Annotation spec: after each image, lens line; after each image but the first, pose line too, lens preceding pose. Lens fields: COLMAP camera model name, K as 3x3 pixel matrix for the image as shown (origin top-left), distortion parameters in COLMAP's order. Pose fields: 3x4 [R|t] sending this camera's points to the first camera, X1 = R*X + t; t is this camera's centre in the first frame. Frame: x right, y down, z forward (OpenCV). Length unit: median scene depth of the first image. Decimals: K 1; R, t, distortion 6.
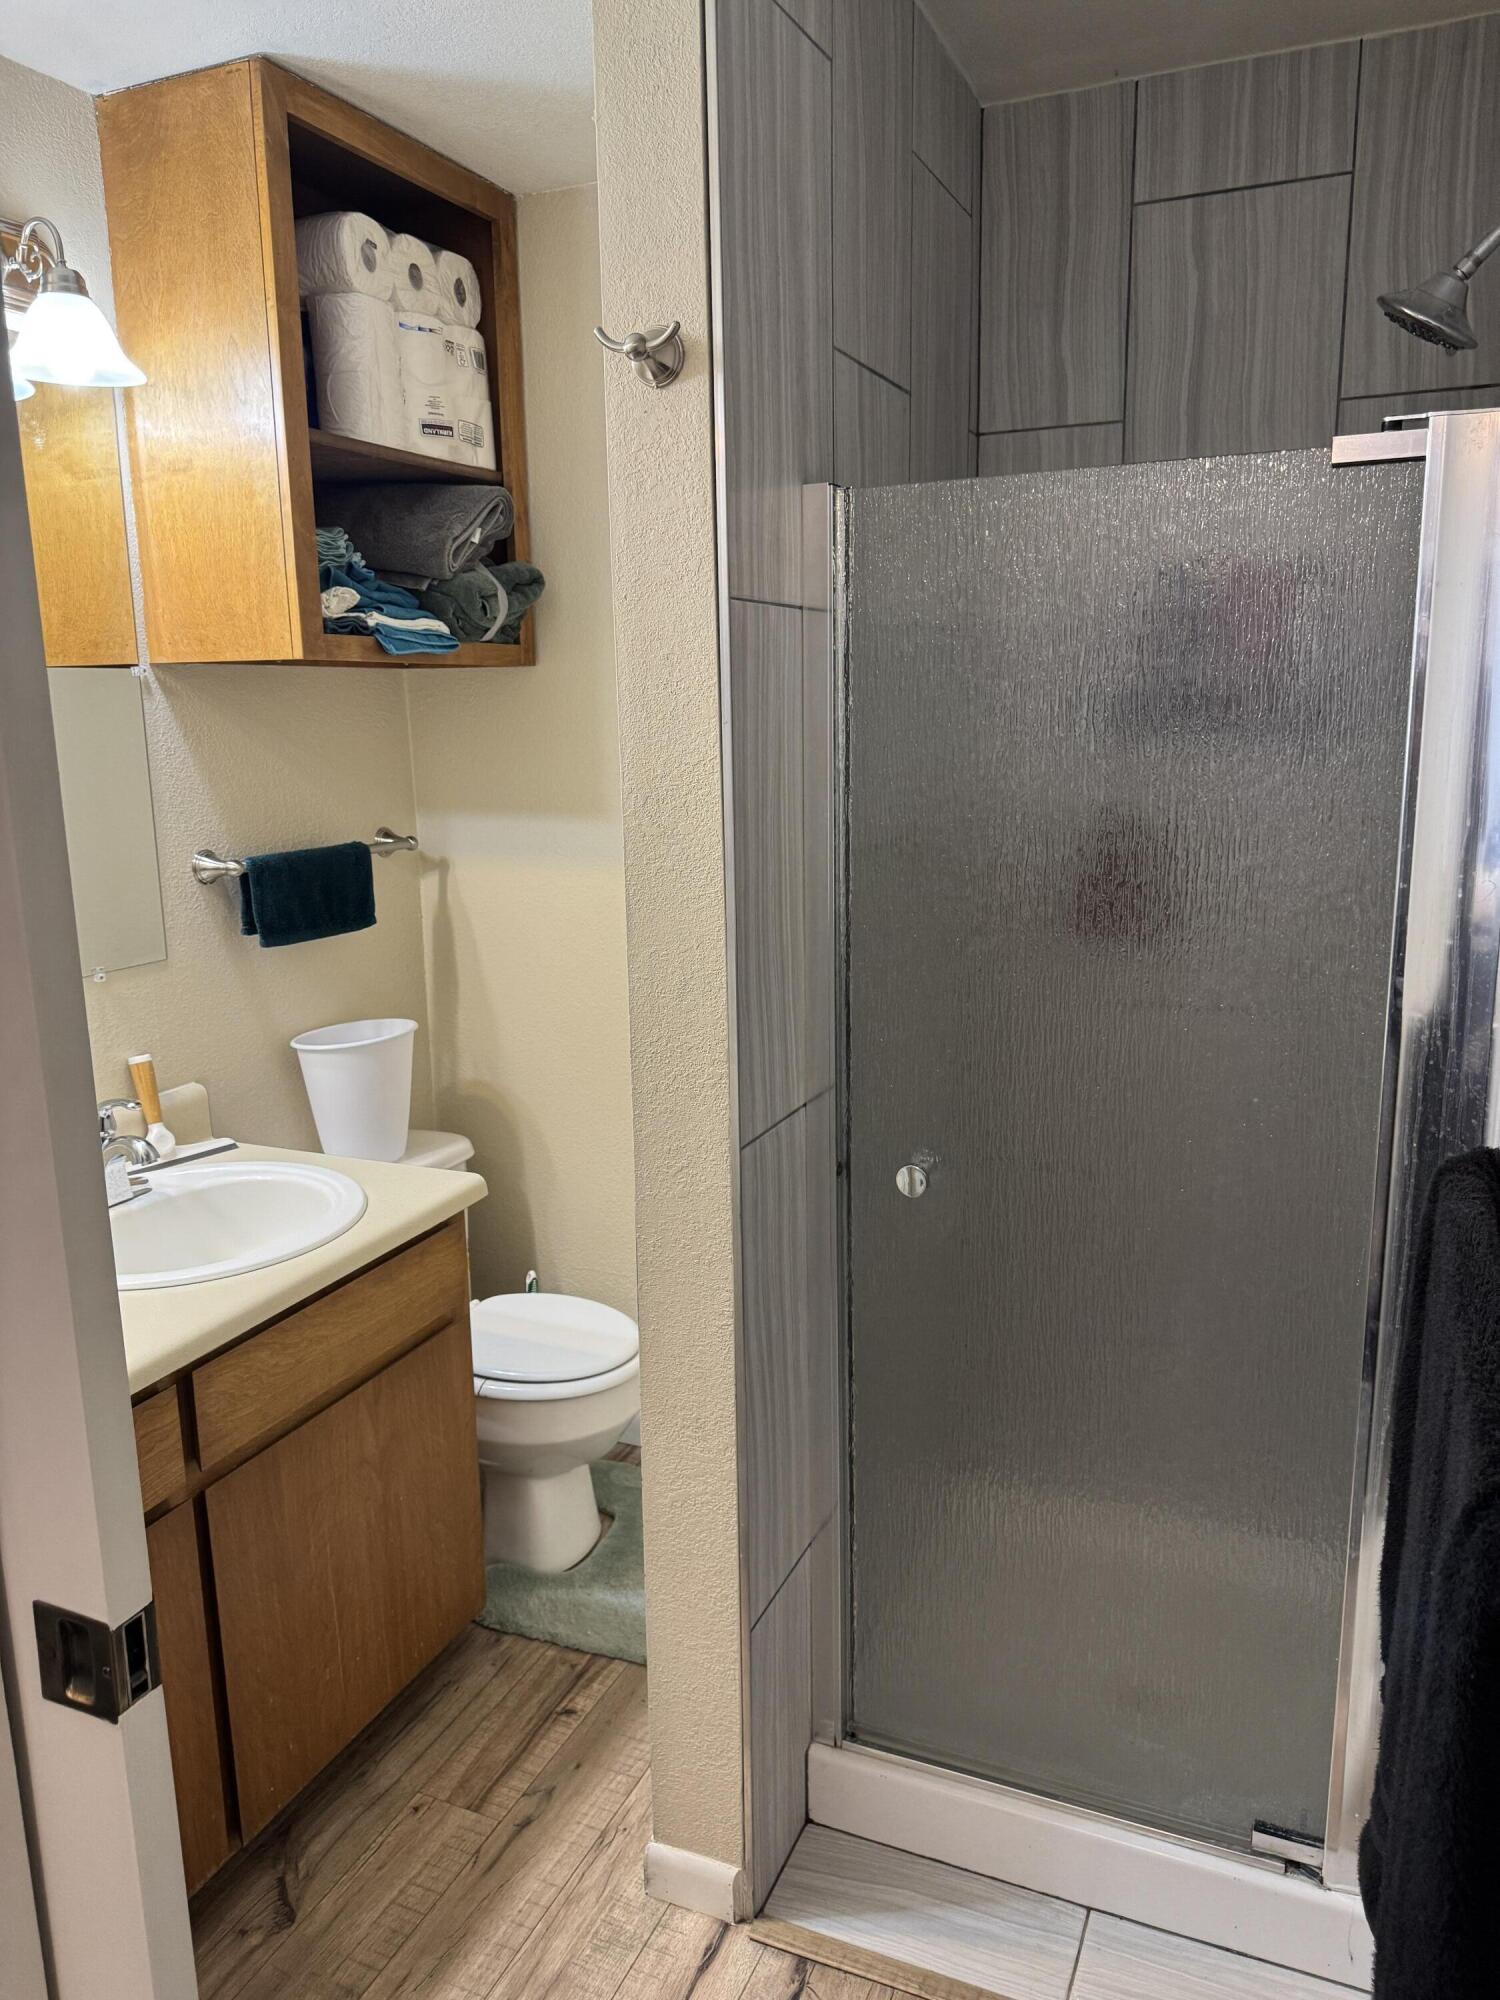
lens RADIAL K [[1481.2, 0, 750.0], [0, 1481.2, 1000.0], [0, 0, 1]] dist [-0.071002, 0.059082]
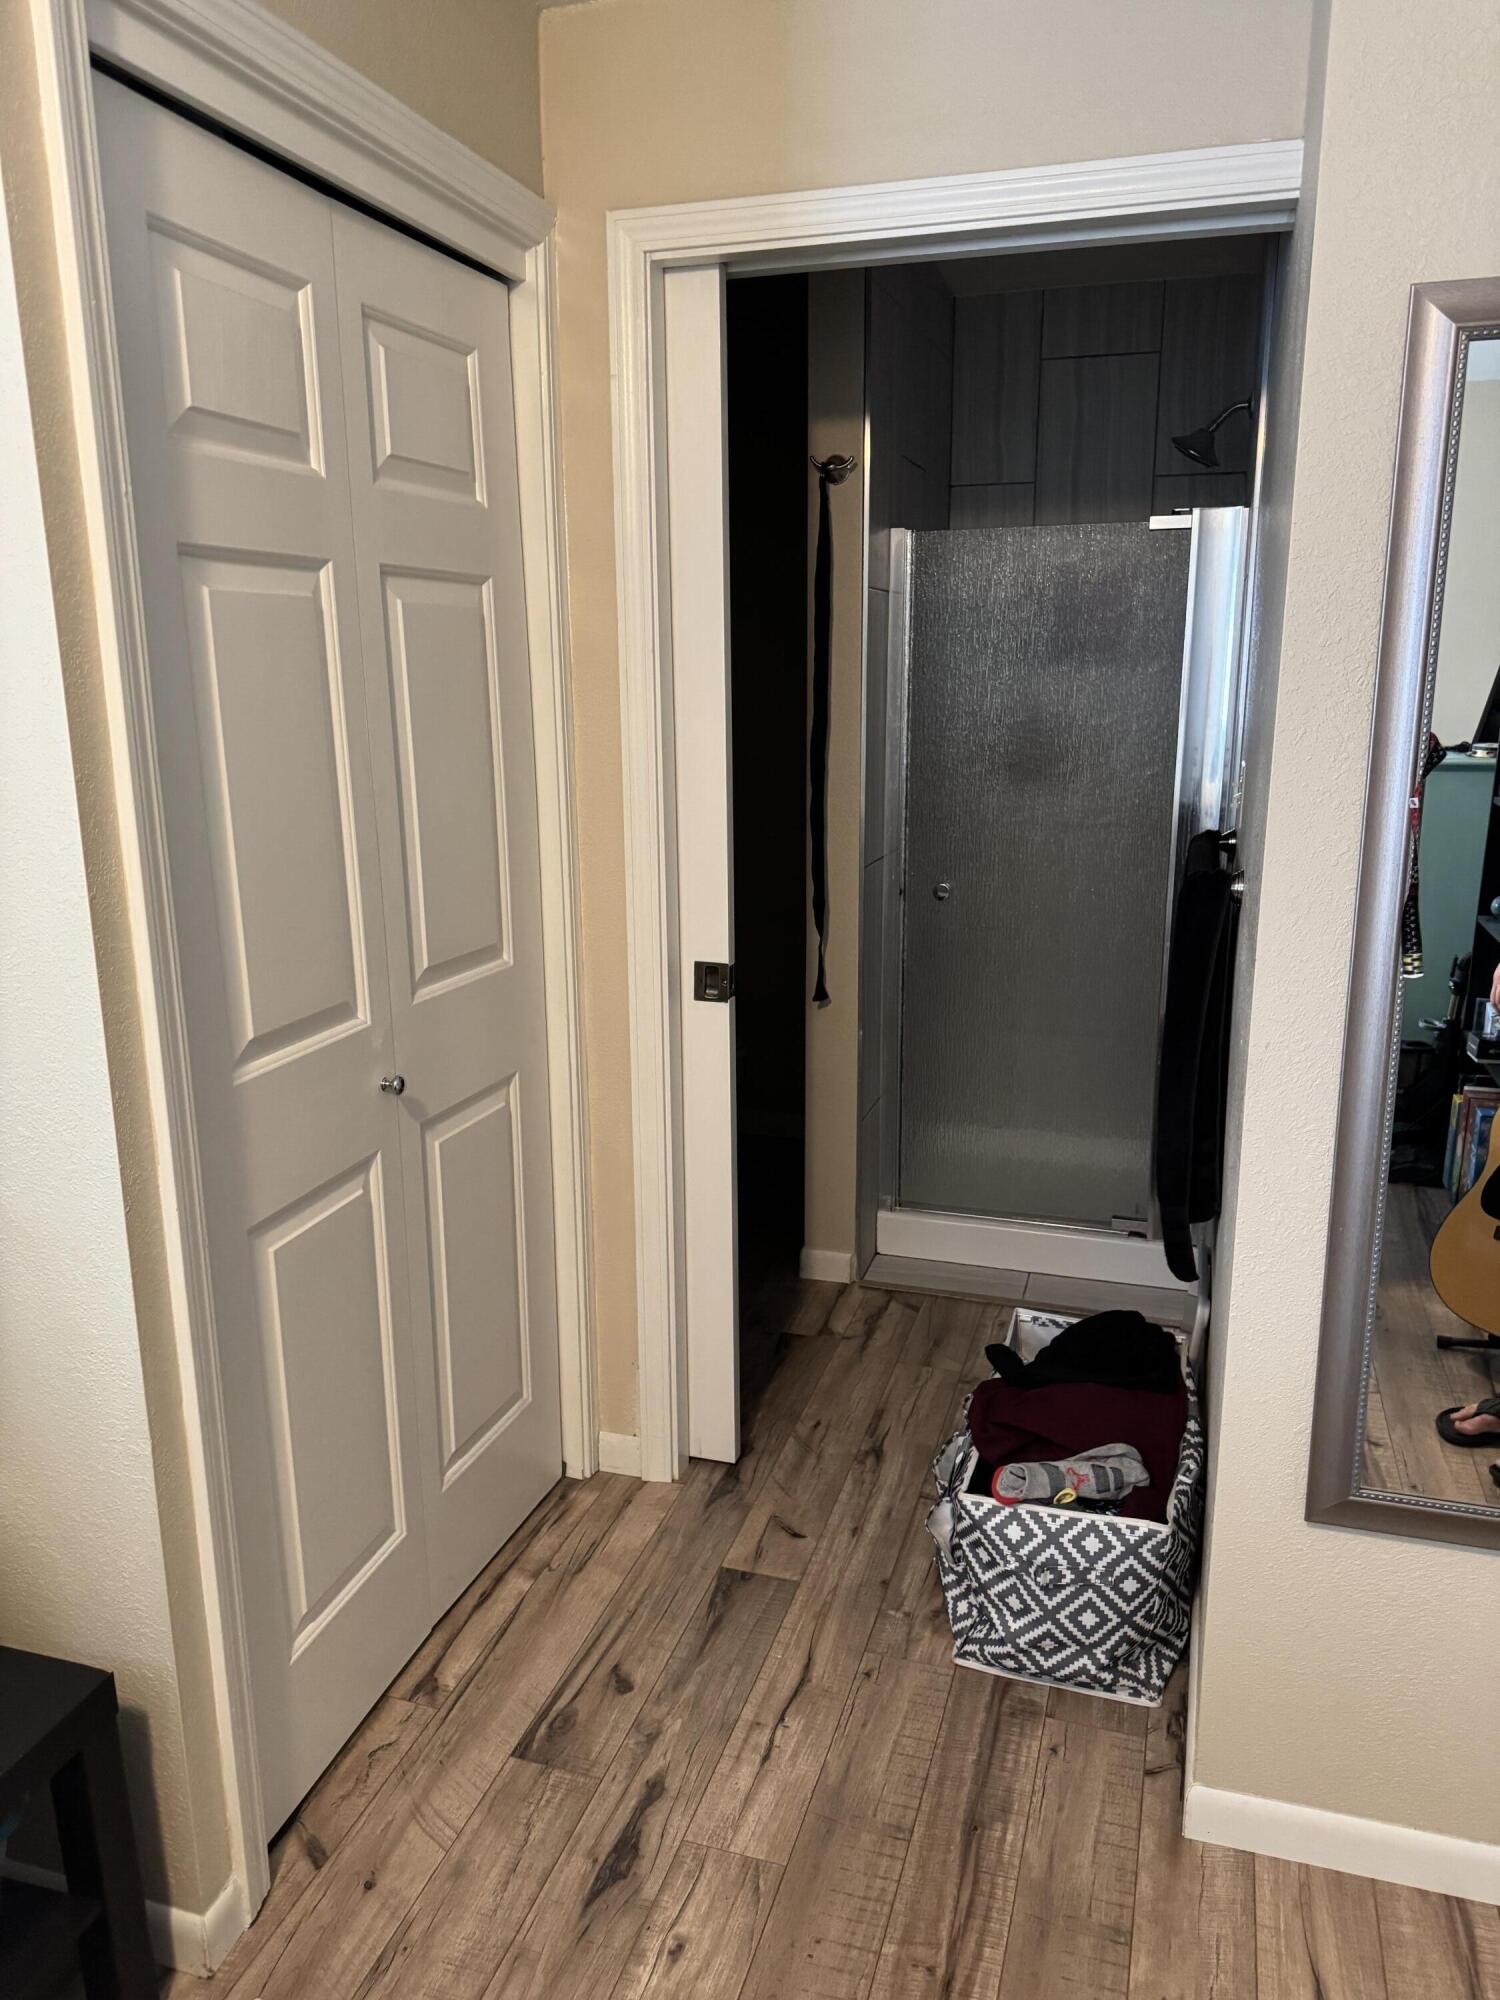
lens RADIAL K [[1428.4, 0, 750.0], [0, 1428.4, 1000.0], [0, 0, 1]] dist [0.008967, -0.001945]
pose [[0.995002, -0.007847, 0.099548, -0.276500], [0.006090, 0.999821, 0.017941, 0.195534], [-0.099670, -0.017245, 0.994871, -0.722899]]
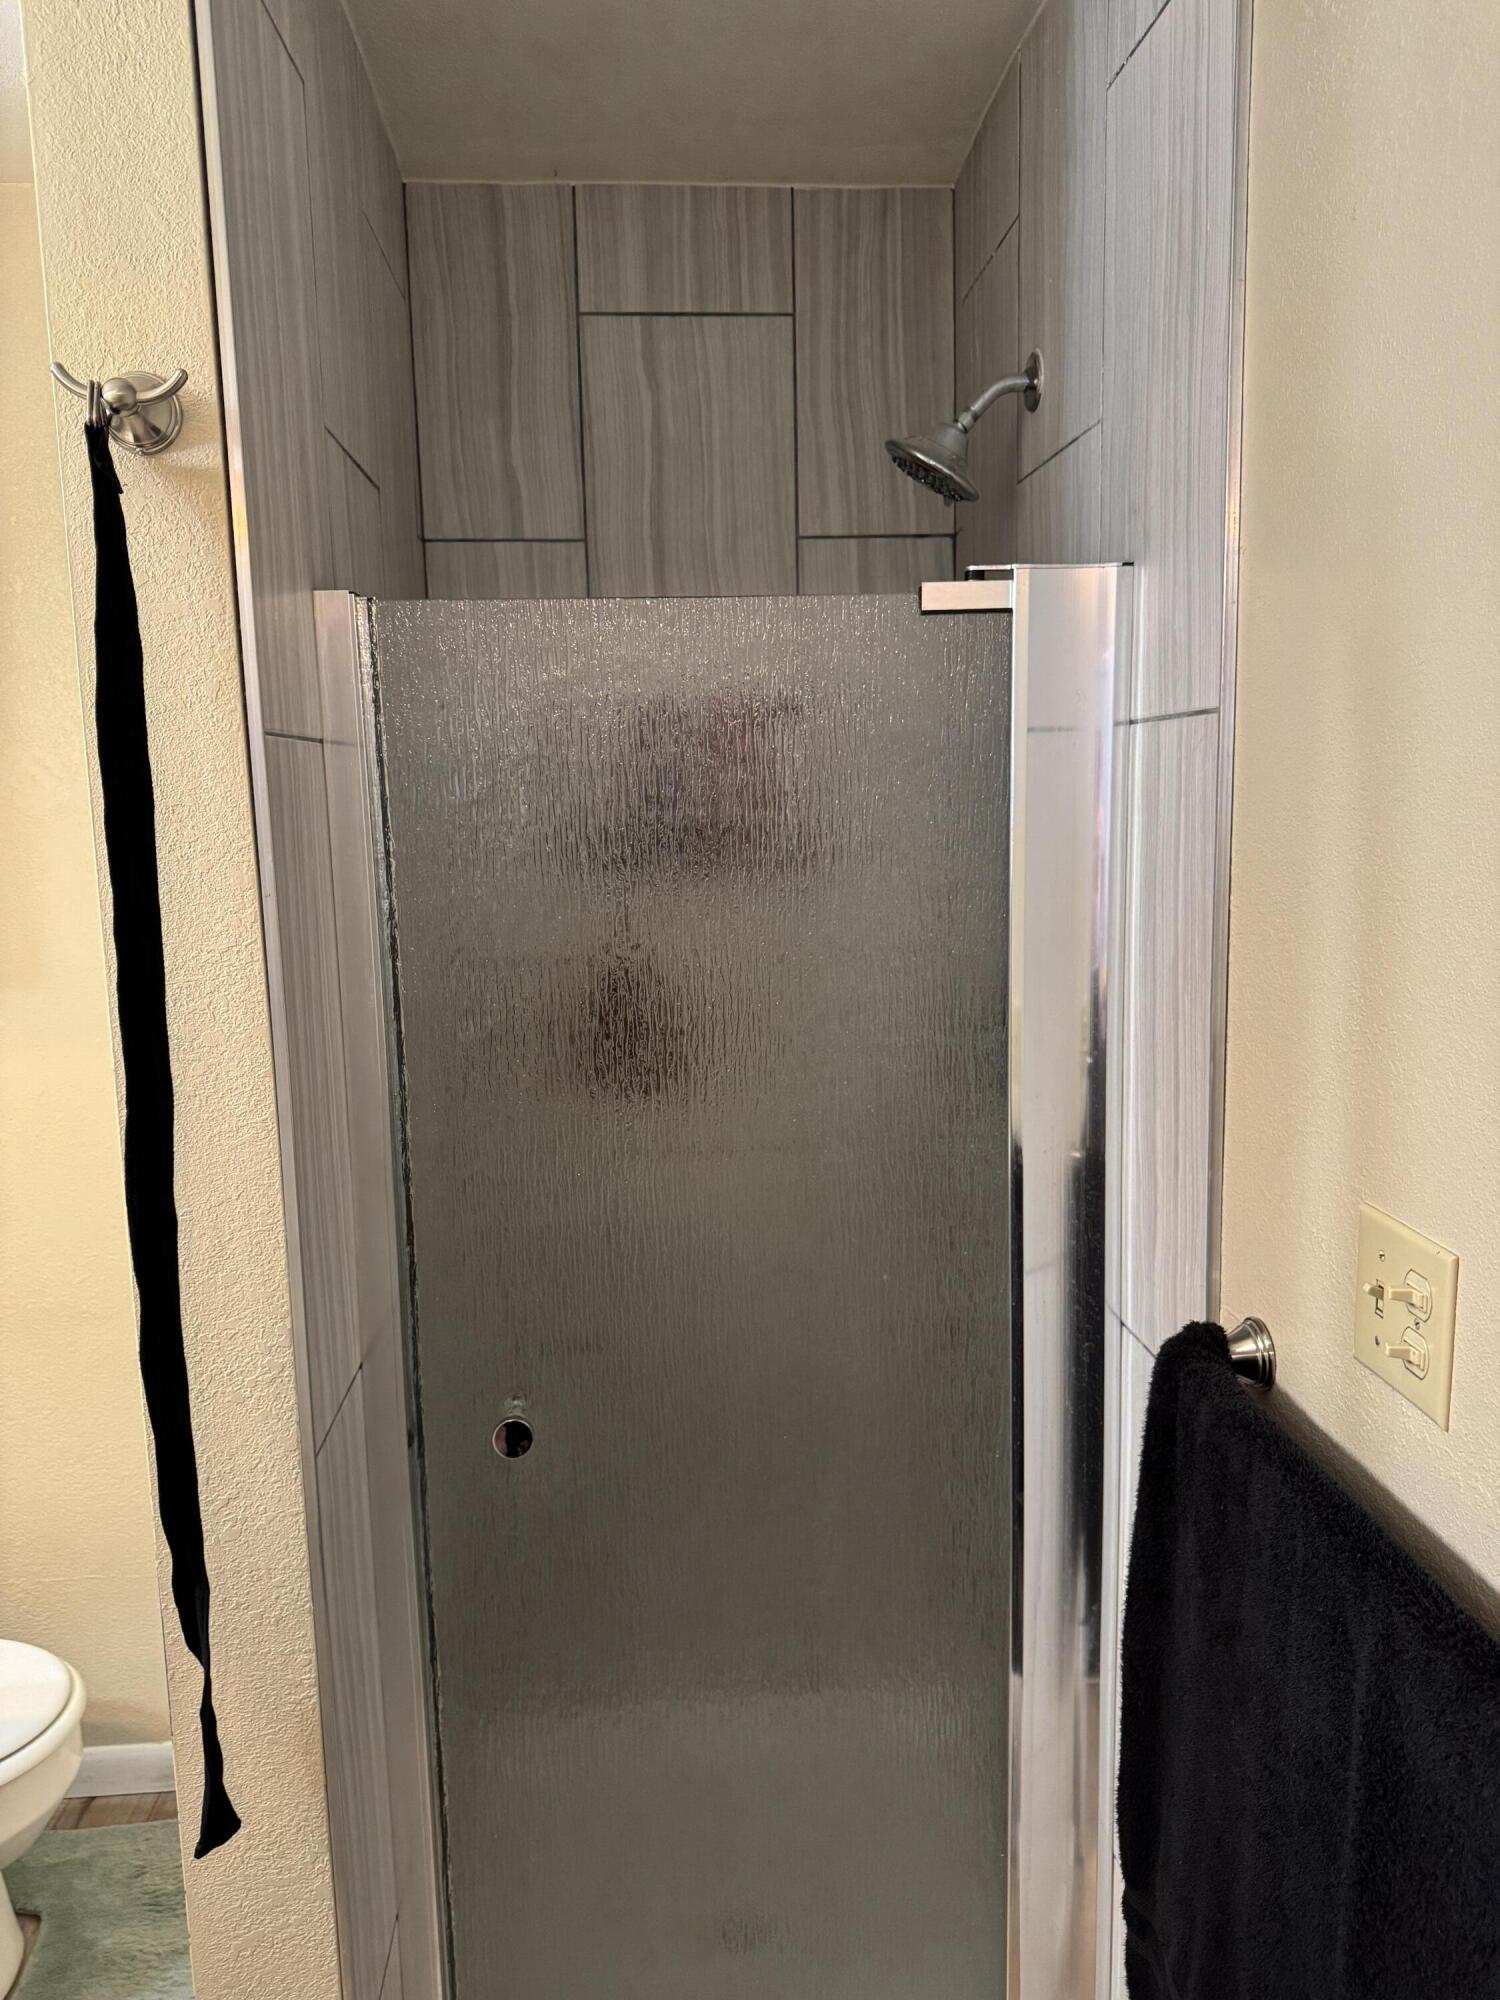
lens RADIAL K [[1428.4, 0, 750.0], [0, 1428.4, 1000.0], [0, 0, 1]] dist [0.008967, -0.001945]
pose [[0.891300, -0.057328, 0.449776, -0.094319], [0.082133, 0.995978, -0.035814, -0.058682], [-0.445914, 0.068862, 0.892423, 0.152806]]
